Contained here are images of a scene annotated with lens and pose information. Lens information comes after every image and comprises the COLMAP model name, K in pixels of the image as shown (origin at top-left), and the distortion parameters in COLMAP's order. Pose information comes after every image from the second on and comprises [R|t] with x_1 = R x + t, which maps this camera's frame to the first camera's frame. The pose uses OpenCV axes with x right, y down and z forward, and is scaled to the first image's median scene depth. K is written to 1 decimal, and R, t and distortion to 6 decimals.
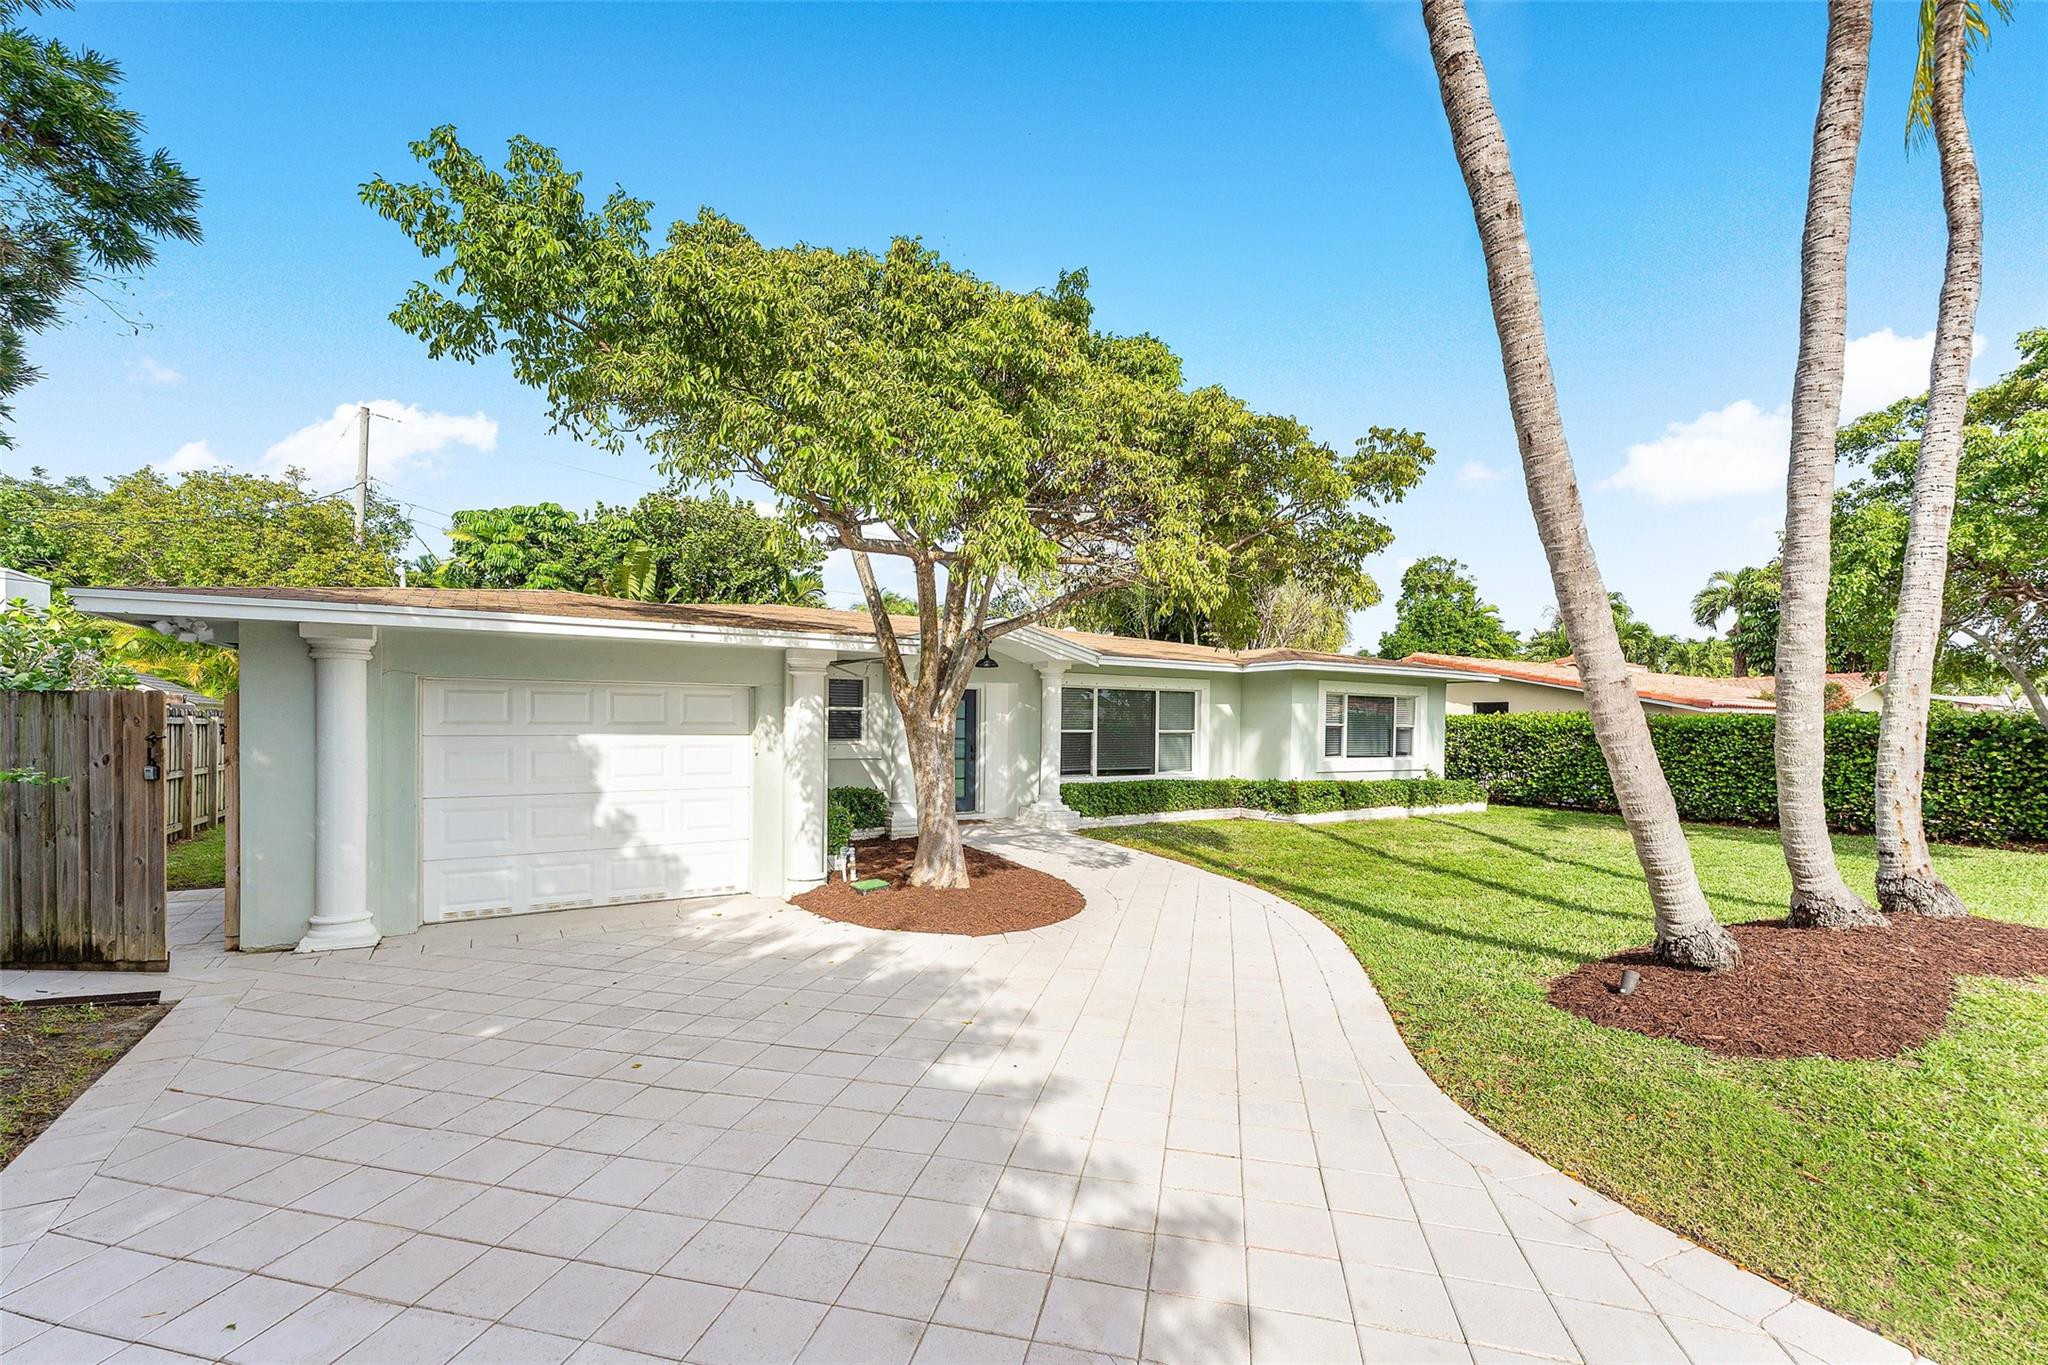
lens RADIAL K [[836.1, 0, 1027.3], [0, 836.1, 693.0], [0, 0, 1]] dist [-0.000027, -0.000193]
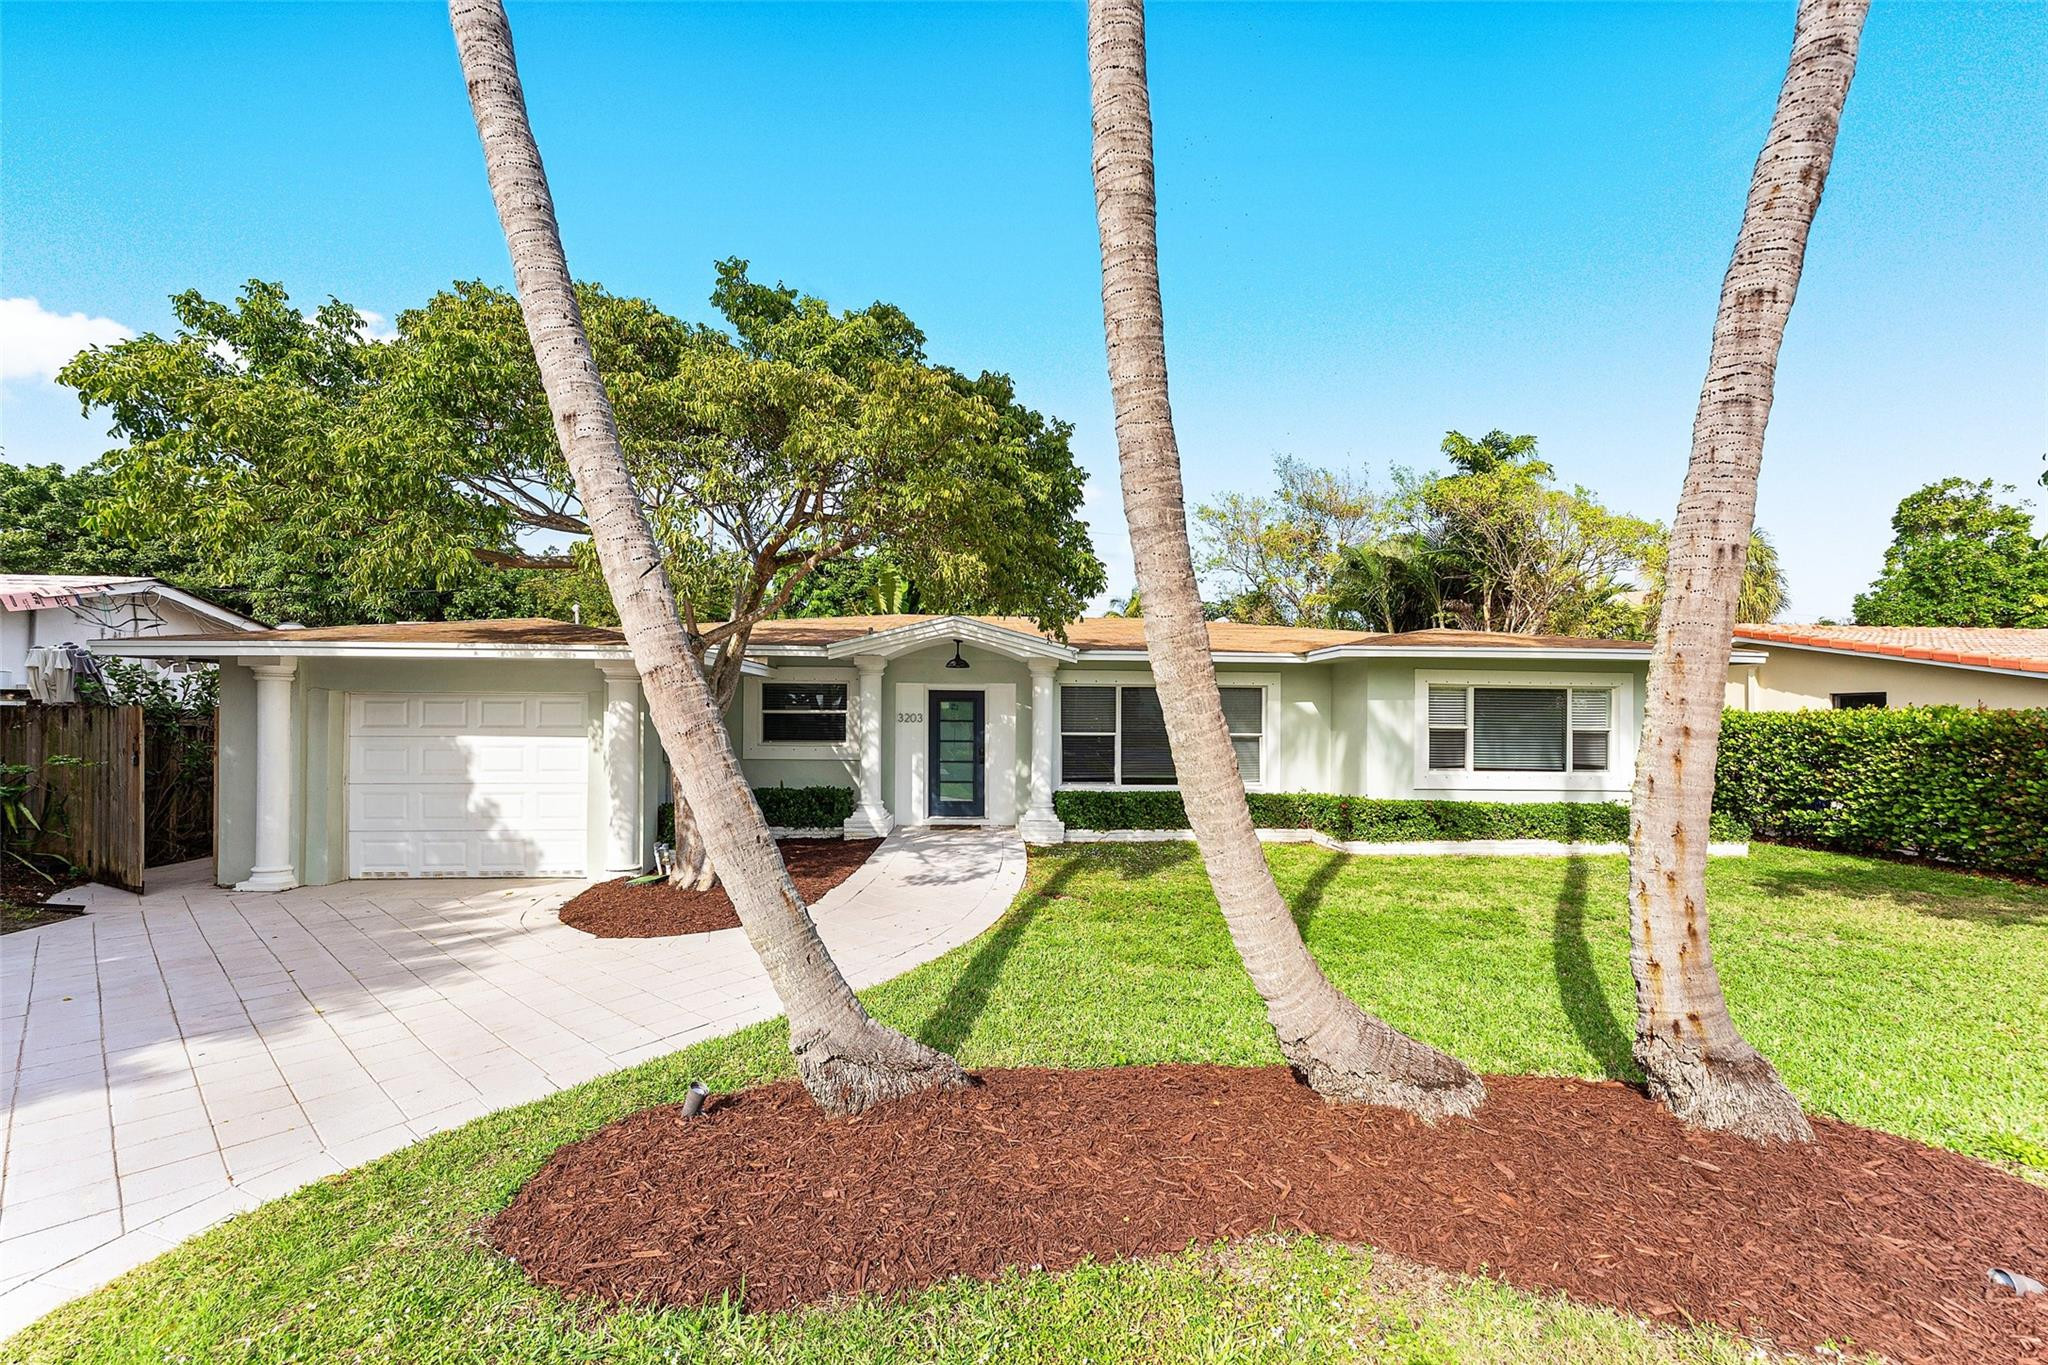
lens RADIAL K [[832.8, 0, 1006.8], [0, 832.8, 678.2], [0, 0, 1]] dist [-0.003746, -0.000352]
pose [[0.885117, -0.026426, -0.464618, 0.460634], [0.018023, 0.999584, -0.022518, 0.004242], [0.465020, 0.011557, 0.885225, 0.179731]]
